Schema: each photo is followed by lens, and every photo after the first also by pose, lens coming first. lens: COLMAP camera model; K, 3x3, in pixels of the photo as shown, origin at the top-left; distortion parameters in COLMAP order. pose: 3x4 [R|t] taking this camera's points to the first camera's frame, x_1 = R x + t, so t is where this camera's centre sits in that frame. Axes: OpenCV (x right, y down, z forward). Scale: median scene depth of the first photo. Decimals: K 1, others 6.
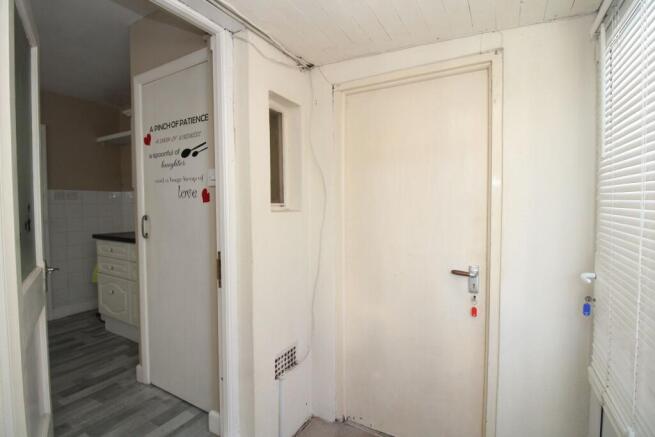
lens RADIAL K [[308.6, 0, 324.7], [0, 308.6, 217.8], [0, 0, 1]] dist [-0.006257, -0.000784]
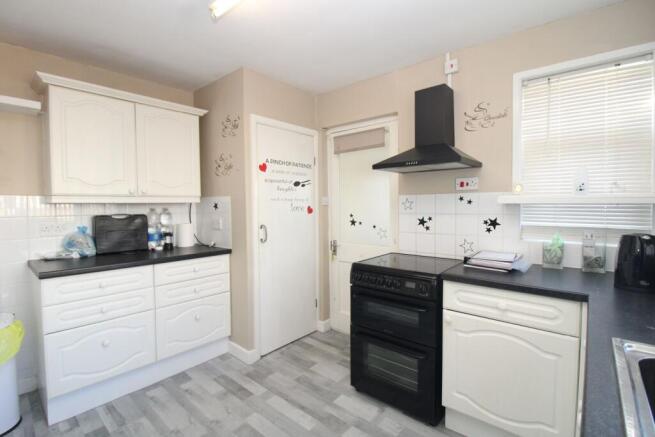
lens RADIAL K [[308.6, 0, 325.9], [0, 308.6, 217.4], [0, 0, 1]] dist [-0.006257, -0.000784]
pose [[0.175939, -0.040734, 0.983558, -1.948944], [0.046264, 0.998382, 0.033072, -0.075855], [-0.983313, 0.039685, 0.177539, 0.541176]]
